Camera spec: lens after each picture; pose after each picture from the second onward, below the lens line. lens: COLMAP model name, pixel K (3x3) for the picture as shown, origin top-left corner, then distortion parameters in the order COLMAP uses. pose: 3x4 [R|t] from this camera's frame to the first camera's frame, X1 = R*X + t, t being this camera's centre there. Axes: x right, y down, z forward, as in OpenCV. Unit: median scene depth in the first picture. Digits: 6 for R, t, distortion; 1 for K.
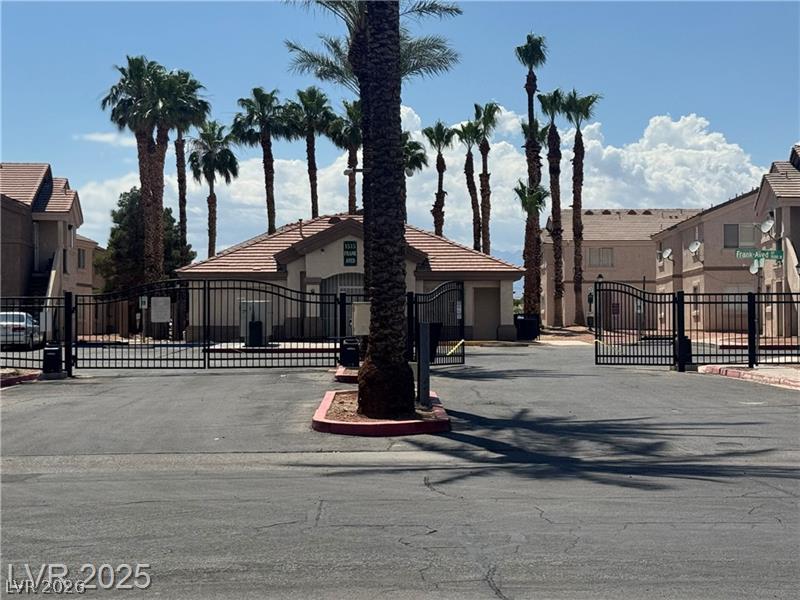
lens RADIAL K [[1571.8, 0, 398.1], [0, 1571.8, 305.5], [0, 0, 1]] dist [0.200299, 0.000000]
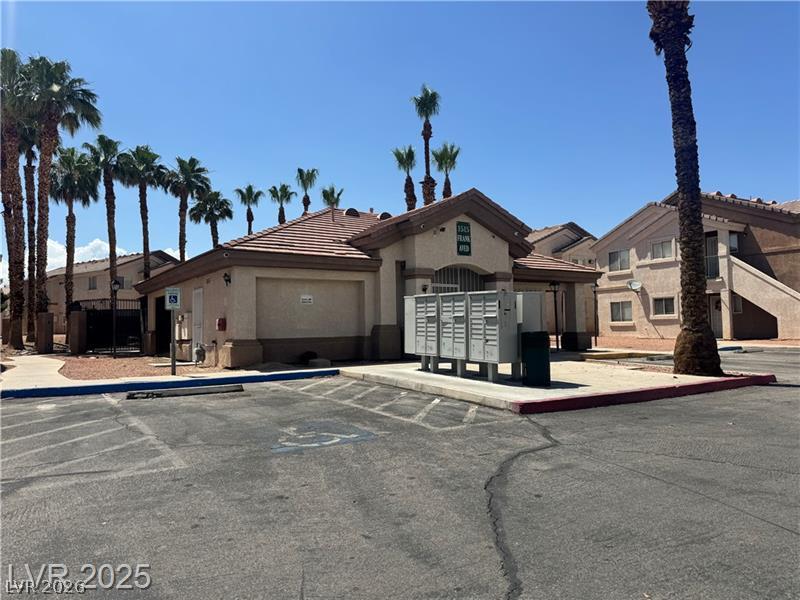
lens RADIAL K [[562.8, 0, 395.8], [0, 562.8, 300.8], [0, 0, 1]] dist [0.114717, -0.003558]
pose [[0.856008, 0.012533, 0.516810, -0.176429], [0.003523, 0.999541, -0.030074, 0.004114], [-0.516950, 0.027564, 0.855572, 0.703789]]
